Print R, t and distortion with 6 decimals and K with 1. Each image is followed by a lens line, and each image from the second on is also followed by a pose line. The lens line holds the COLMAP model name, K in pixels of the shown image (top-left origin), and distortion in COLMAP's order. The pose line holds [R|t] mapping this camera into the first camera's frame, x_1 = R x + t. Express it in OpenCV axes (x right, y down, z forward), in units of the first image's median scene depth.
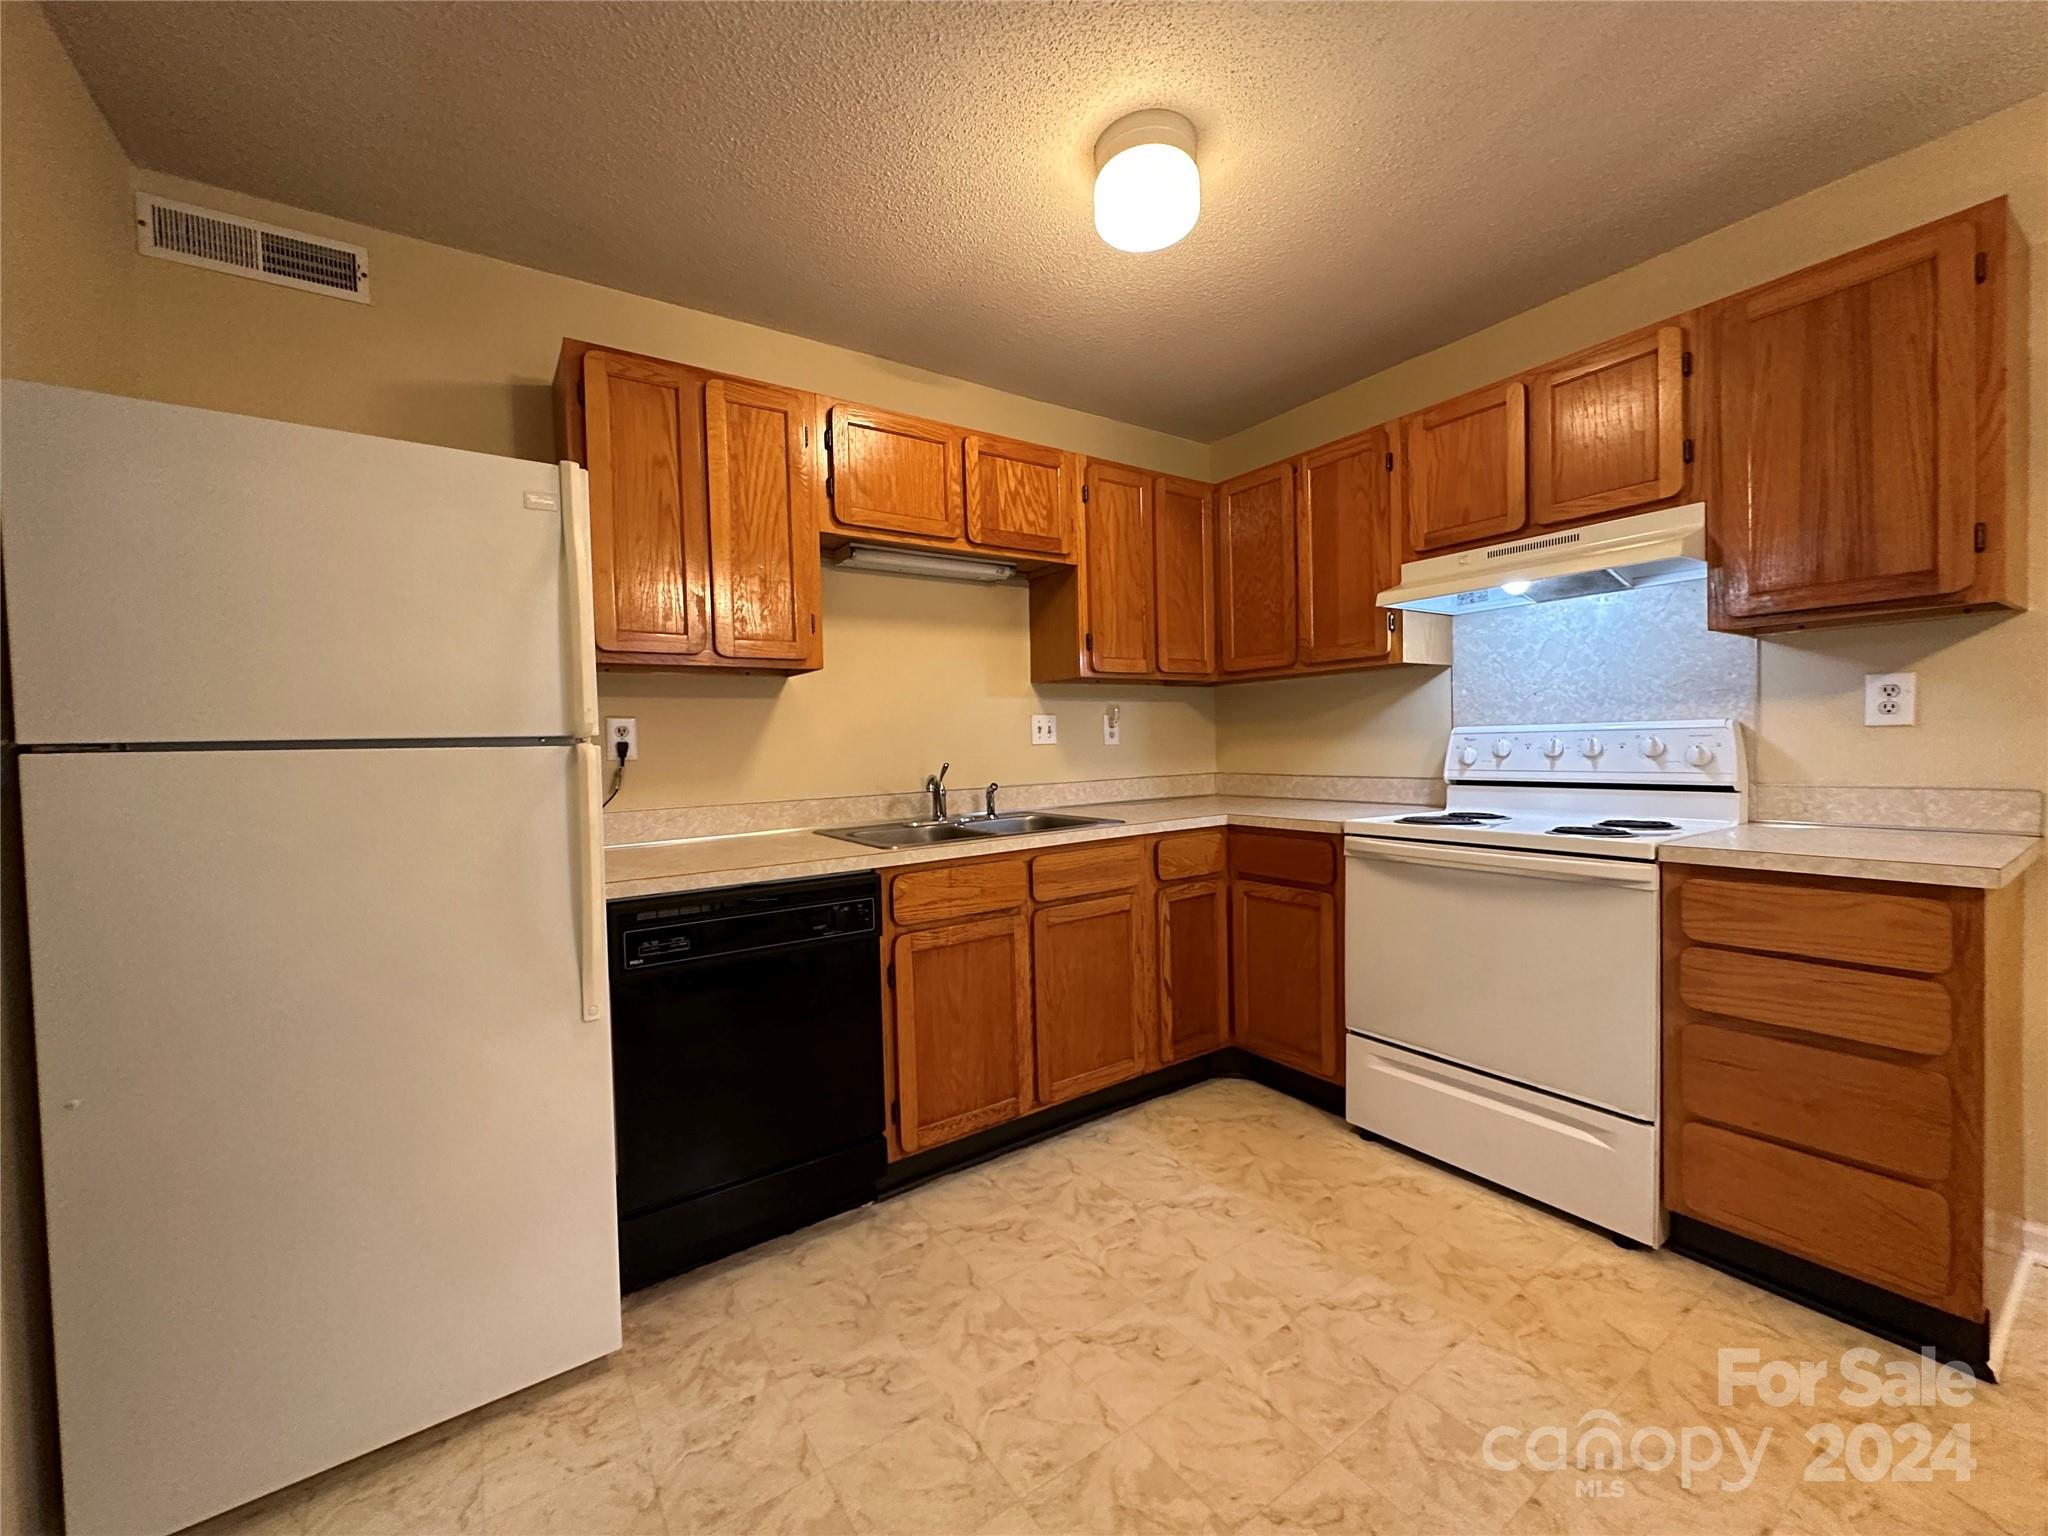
lens RADIAL K [[816.4, 0, 1026.3], [0, 816.4, 767.8], [0, 0, 1]] dist [-0.002920, 0.000063]
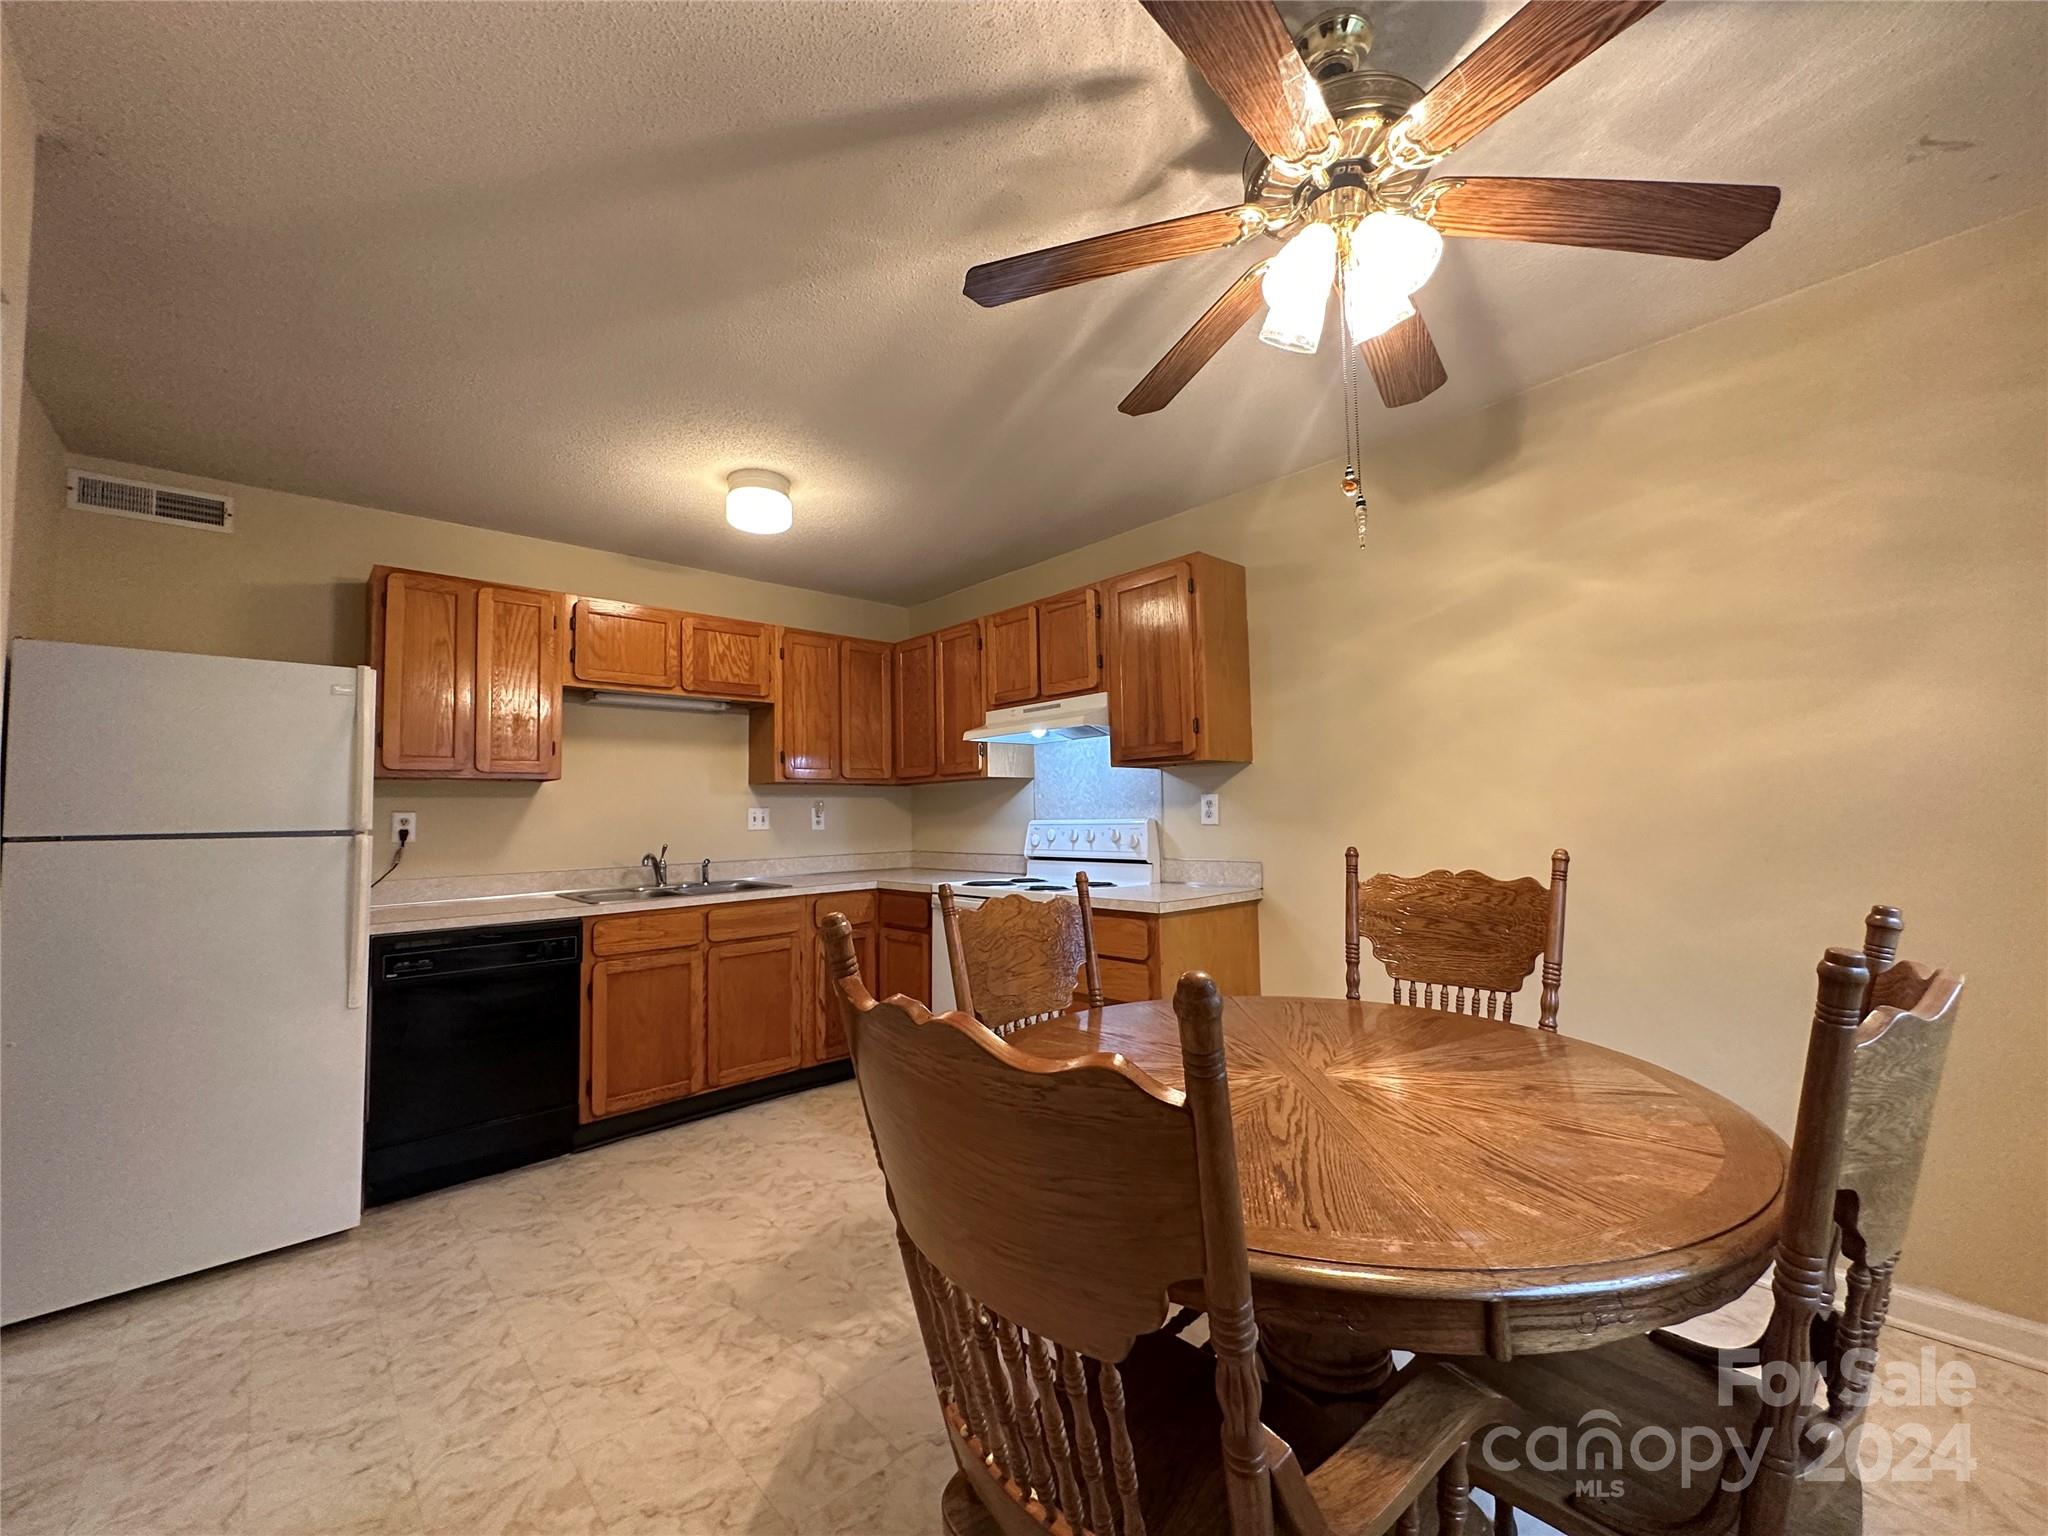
lens RADIAL K [[816.4, 0, 1026.3], [0, 816.4, 767.8], [0, 0, 1]] dist [-0.002920, 0.000063]
pose [[0.989471, 0.014646, 0.143991, 0.345269], [-0.001153, 0.995633, -0.093349, -0.007598], [-0.144729, 0.092200, 0.985166, -0.521723]]
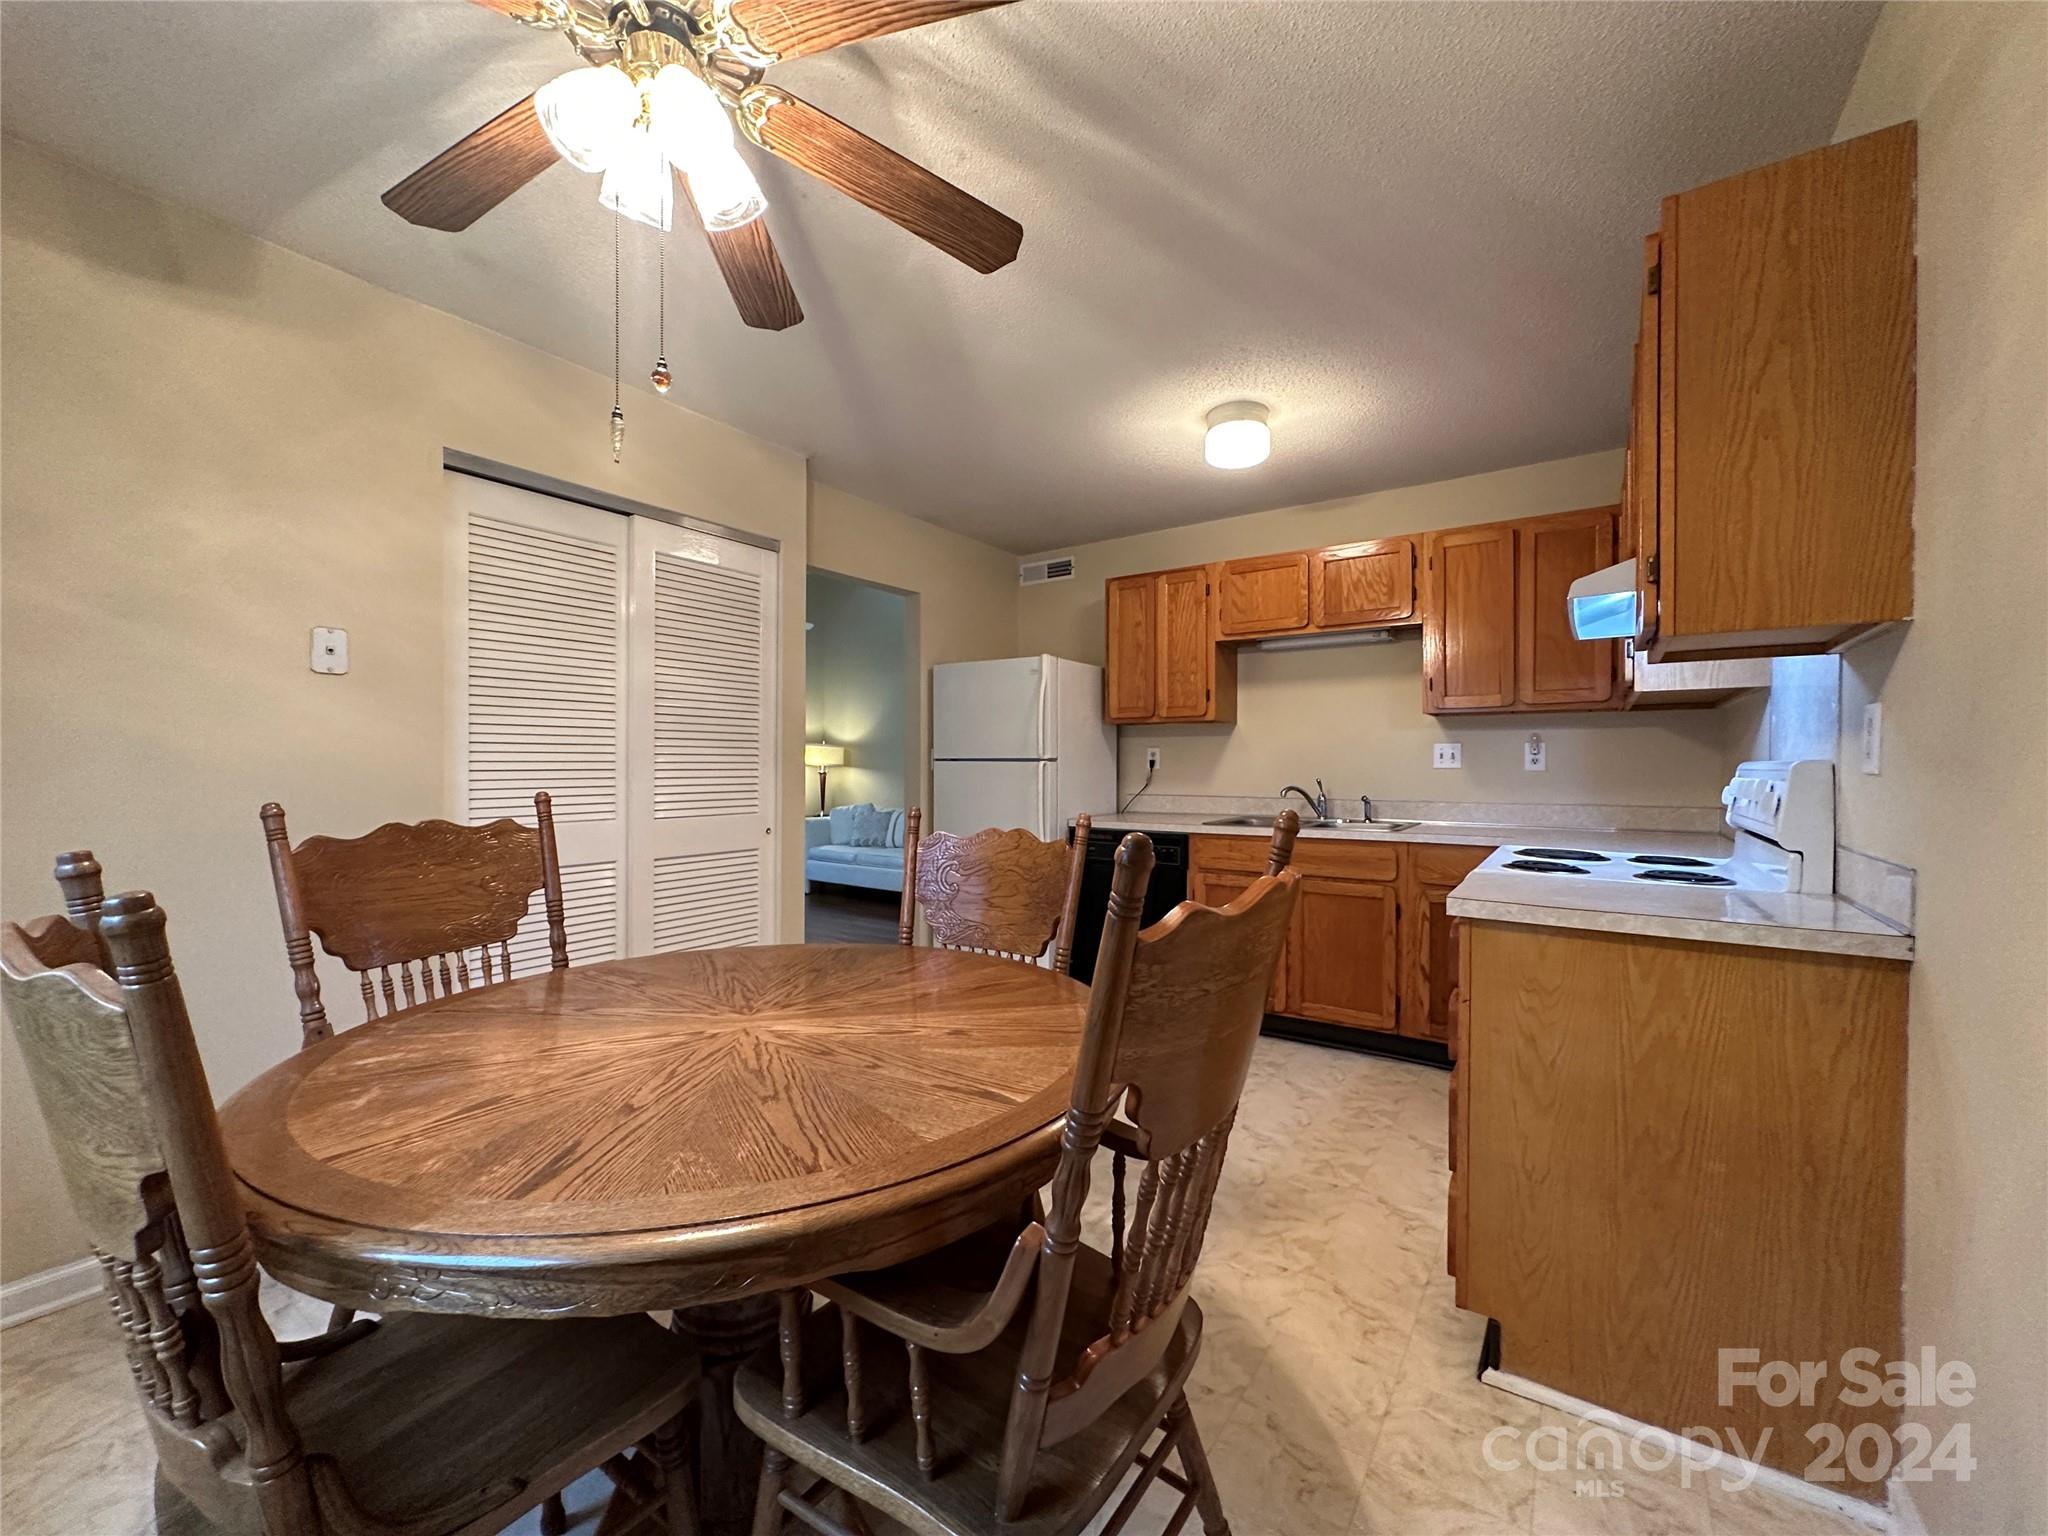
lens RADIAL K [[816.4, 0, 1026.3], [0, 816.4, 767.8], [0, 0, 1]] dist [-0.002920, 0.000063]
pose [[0.355755, 0.030063, -0.934096, 1.191846], [-0.041676, 0.998999, 0.016279, -0.030420], [0.933650, 0.033138, 0.356651, 0.011790]]
